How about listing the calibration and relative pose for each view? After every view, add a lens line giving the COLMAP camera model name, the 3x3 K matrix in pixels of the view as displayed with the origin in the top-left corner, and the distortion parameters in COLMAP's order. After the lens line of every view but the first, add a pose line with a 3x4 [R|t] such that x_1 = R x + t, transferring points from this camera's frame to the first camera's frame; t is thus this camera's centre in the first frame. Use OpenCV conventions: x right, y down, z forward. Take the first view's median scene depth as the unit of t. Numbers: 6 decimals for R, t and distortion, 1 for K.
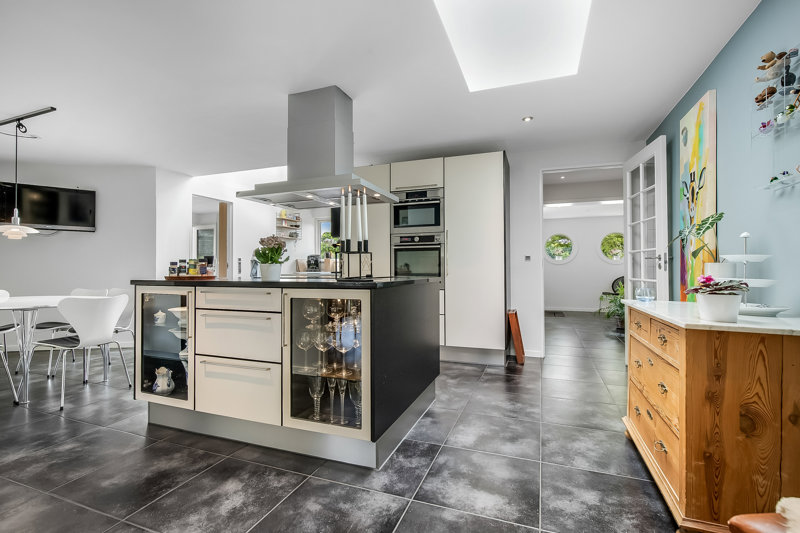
lens RADIAL K [[377.2, 0, 401.9], [0, 377.2, 266.3], [0, 0, 1]] dist [-0.009203, 0.000383]
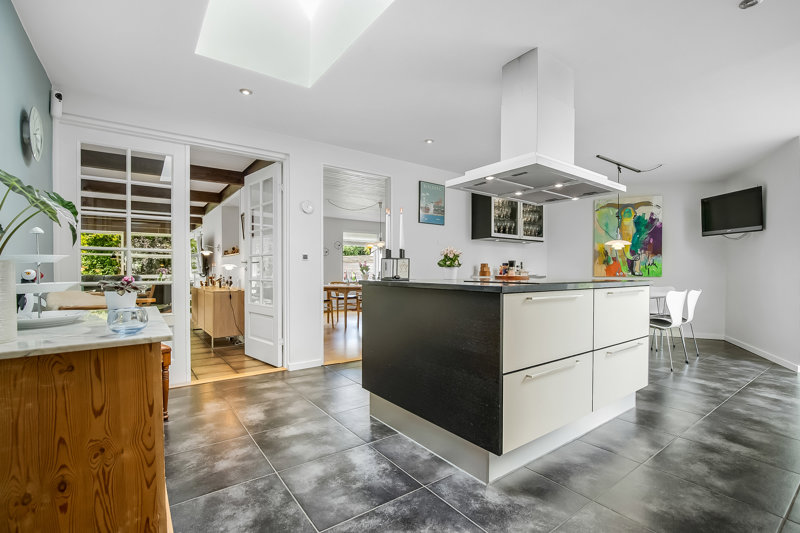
lens RADIAL K [[377.2, 0, 402.2], [0, 377.2, 271.4], [0, 0, 1]] dist [-0.009203, 0.000383]
pose [[-0.566601, -0.000580, -0.823992, 0.990451], [0.006025, 0.999970, -0.004847, 0.013993], [0.823970, -0.007710, -0.566581, 1.833979]]
